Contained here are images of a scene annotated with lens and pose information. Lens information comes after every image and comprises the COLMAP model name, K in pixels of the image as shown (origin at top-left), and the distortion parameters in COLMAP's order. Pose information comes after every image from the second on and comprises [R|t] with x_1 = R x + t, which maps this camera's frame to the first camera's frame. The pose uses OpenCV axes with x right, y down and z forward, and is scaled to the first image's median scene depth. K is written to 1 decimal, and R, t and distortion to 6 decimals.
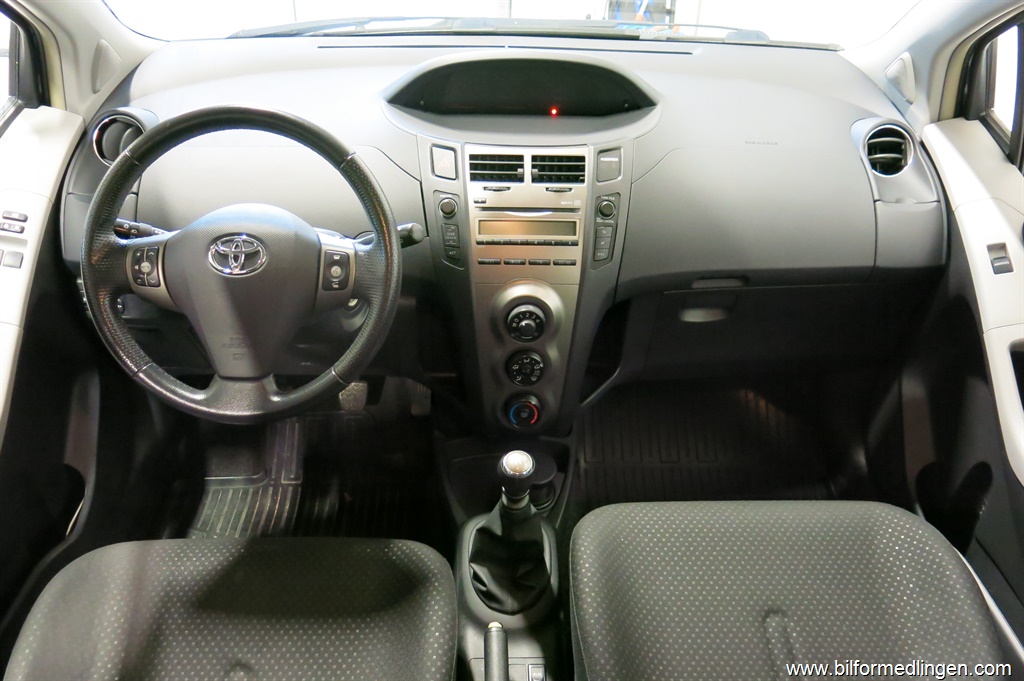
lens RADIAL K [[881.8, 0, 516.6], [0, 881.8, 342.4], [0, 0, 1]] dist [-0.020041, 0.006881]
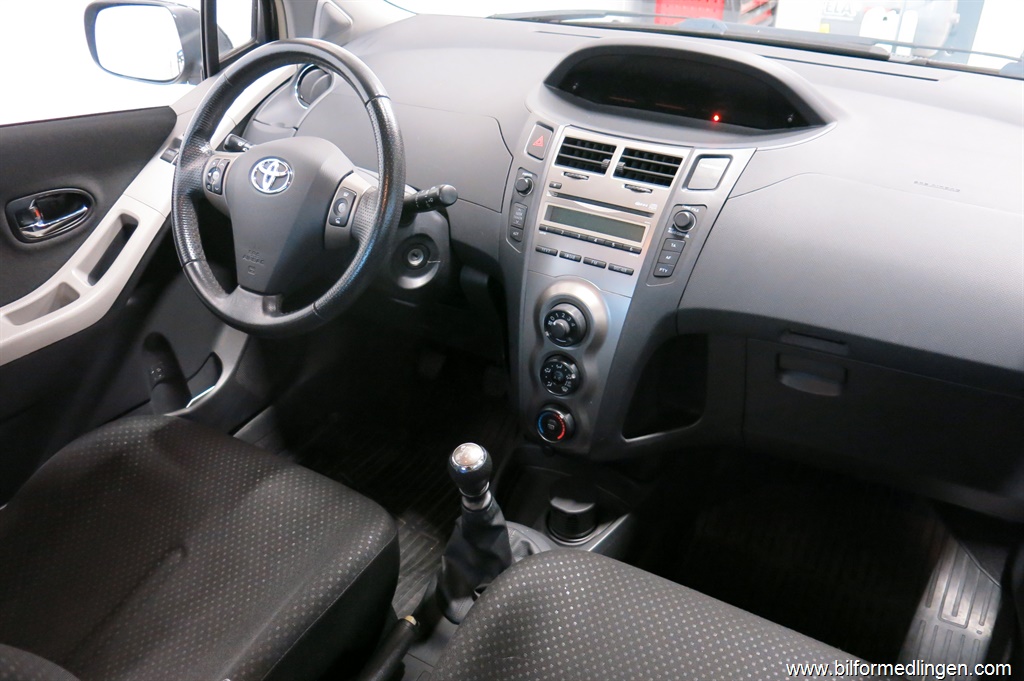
lens RADIAL K [[881.8, 0, 518.6], [0, 881.8, 340.4], [0, 0, 1]] dist [-0.020041, 0.006881]
pose [[0.836187, 0.253572, -0.486305, 0.413807], [-0.281736, 0.959362, 0.015799, -0.007802], [0.470549, 0.123798, 0.873646, 0.190709]]
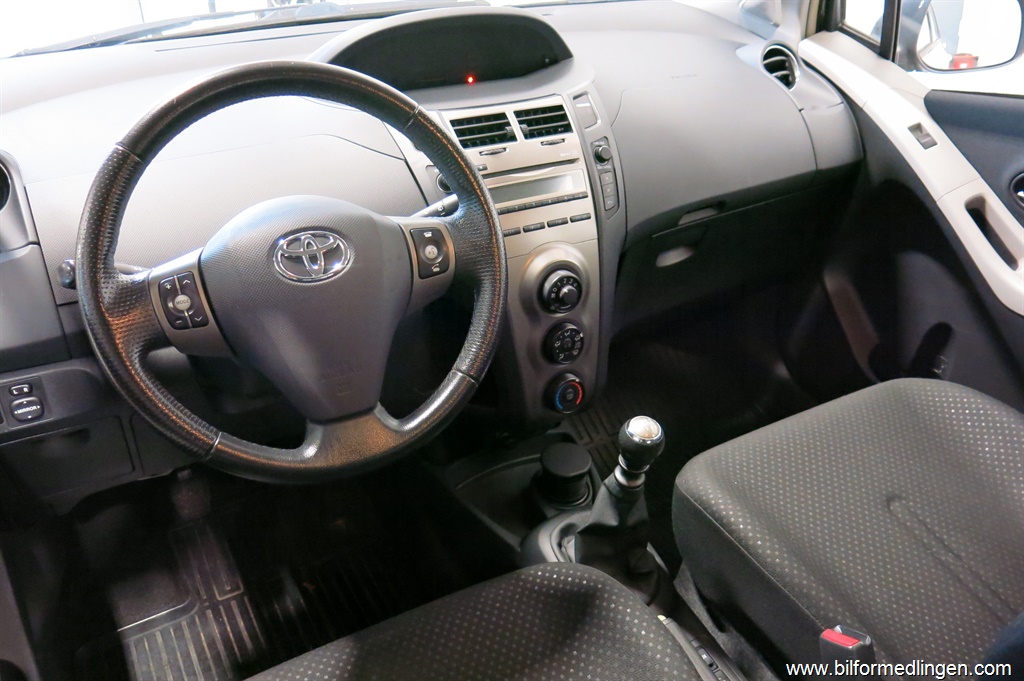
lens RADIAL K [[881.8, 0, 521.4], [0, 881.8, 339.6], [0, 0, 1]] dist [-0.020041, 0.006881]
pose [[0.879022, -0.247960, 0.407230, -0.400445], [0.273953, 0.961726, -0.005748, 0.019031], [-0.390219, 0.116615, 0.913307, 0.203979]]
